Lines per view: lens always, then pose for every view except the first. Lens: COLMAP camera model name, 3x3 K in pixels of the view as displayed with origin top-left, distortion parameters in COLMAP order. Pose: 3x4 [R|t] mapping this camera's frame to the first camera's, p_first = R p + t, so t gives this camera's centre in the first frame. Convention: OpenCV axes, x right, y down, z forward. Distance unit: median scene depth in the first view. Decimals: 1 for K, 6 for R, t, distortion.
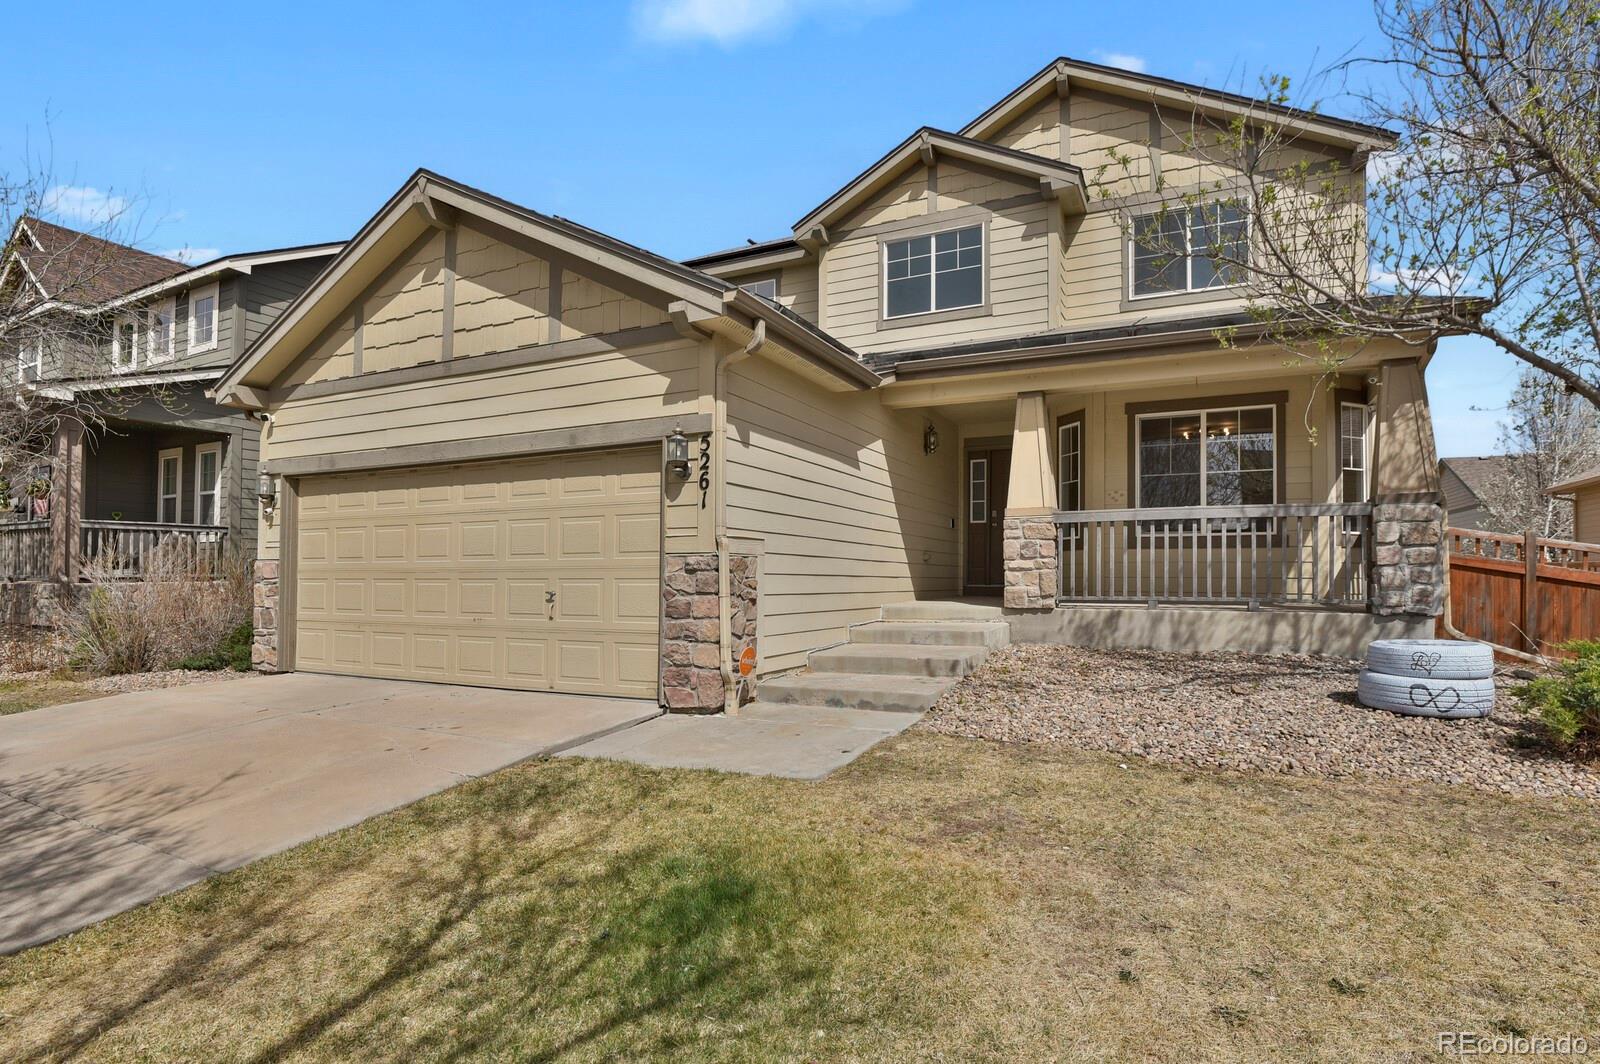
lens RADIAL K [[819.2, 0, 800.3], [0, 819.2, 559.4], [0, 0, 1]] dist [-0.016421, -0.000478]
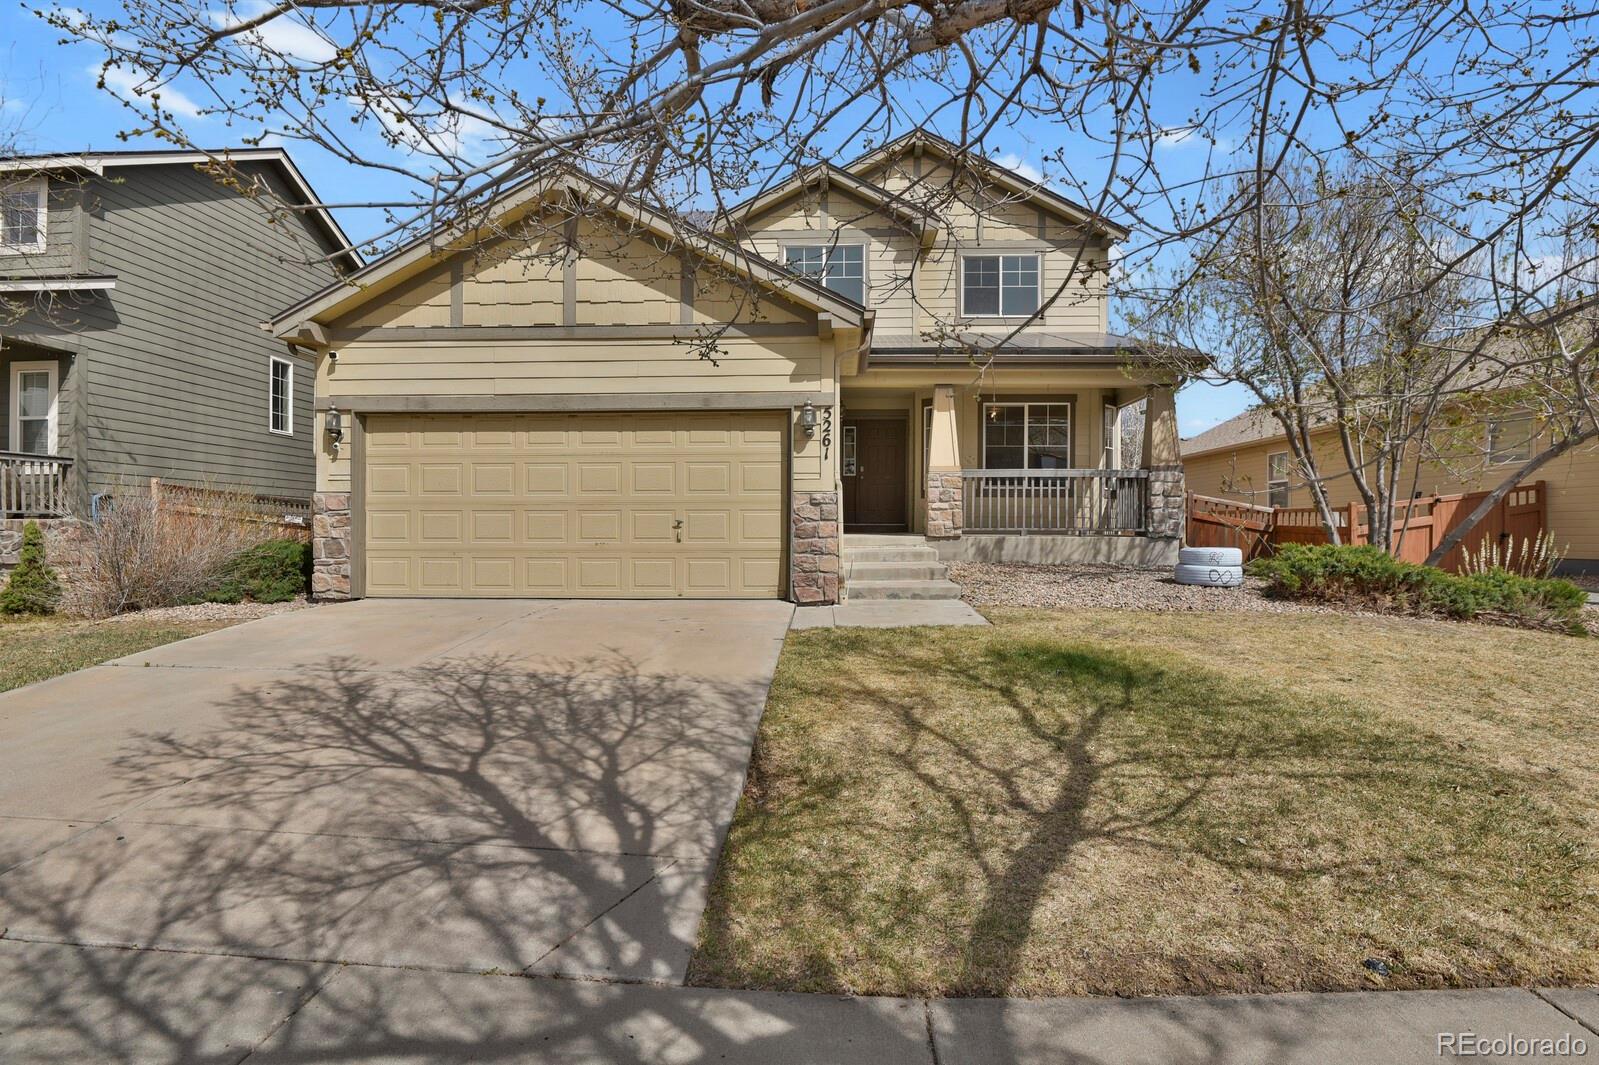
lens RADIAL K [[793.0, 0, 799.5], [0, 793.0, 532.5], [0, 0, 1]] dist [-0.001852, -0.018141]
pose [[0.915564, -0.000556, 0.402172, -0.516858], [-0.009873, 0.999667, 0.023859, 0.022342], [-0.402052, -0.025816, 0.915253, -0.168693]]
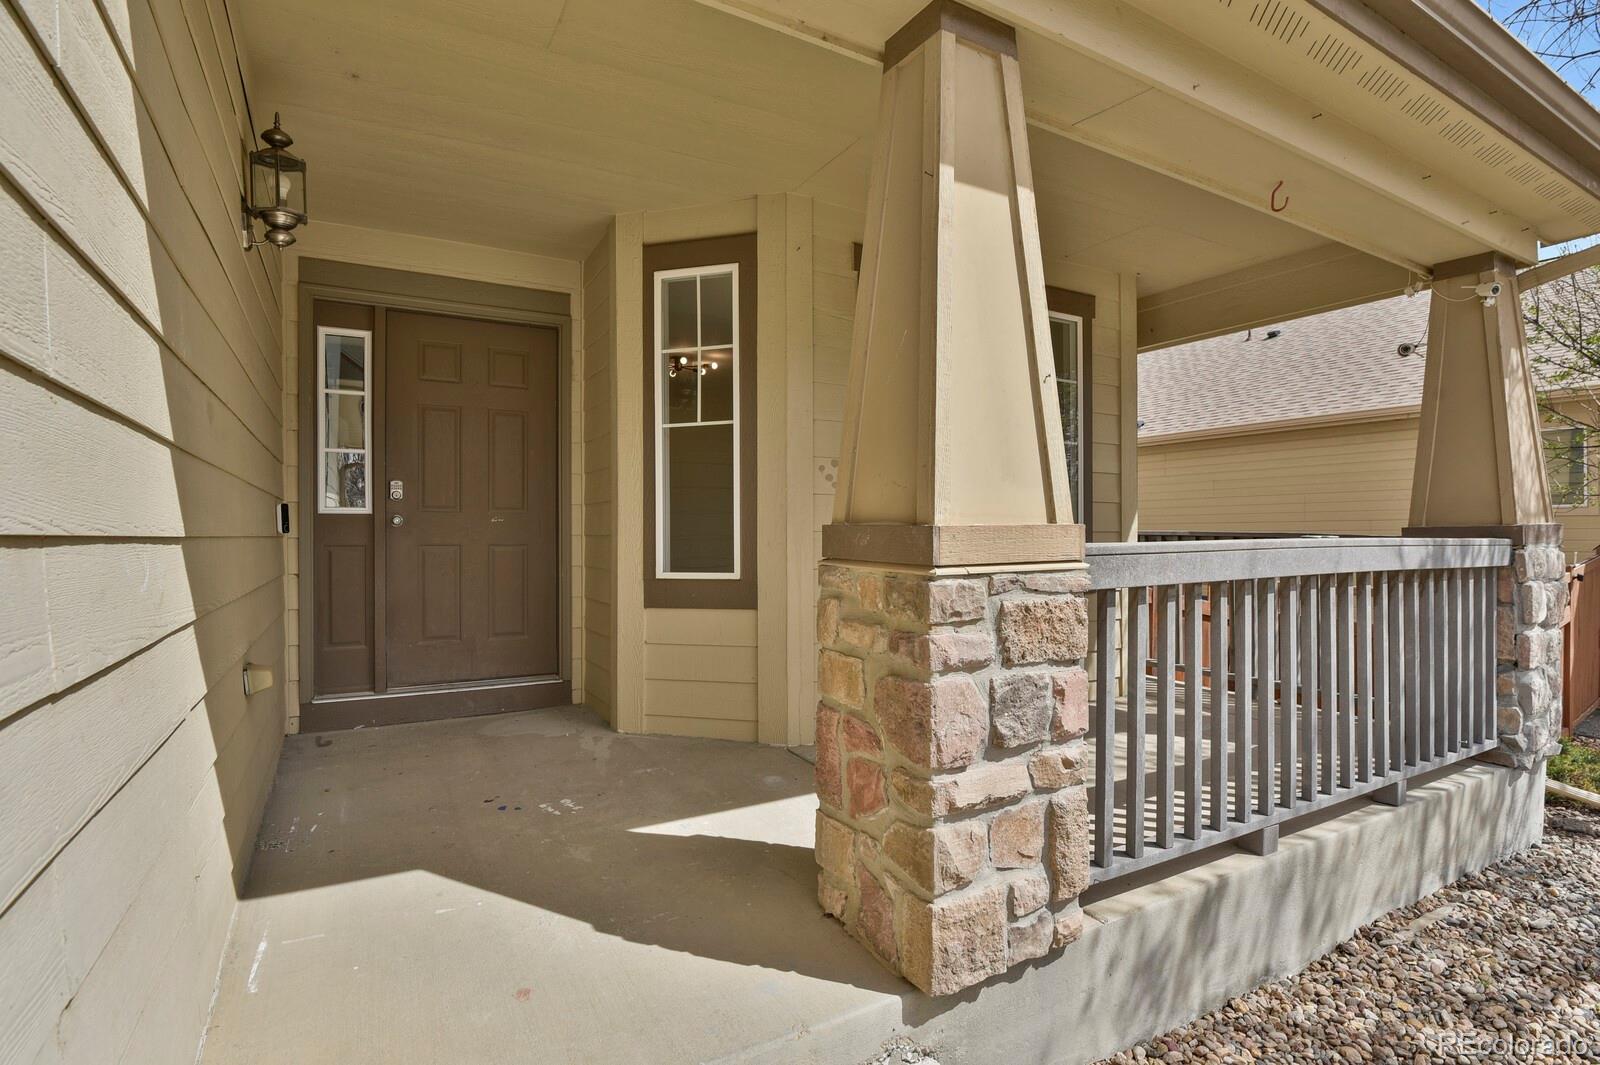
lens RADIAL K [[793.5, 0, 800.0], [0, 793.5, 532.5], [0, 0, 1]] dist [-0.001852, -0.018141]
pose [[0.550286, -0.009780, 0.834919, 0.064757], [-0.013839, 0.999687, 0.020831, -0.065975], [-0.834861, -0.023018, 0.549979, 0.941352]]
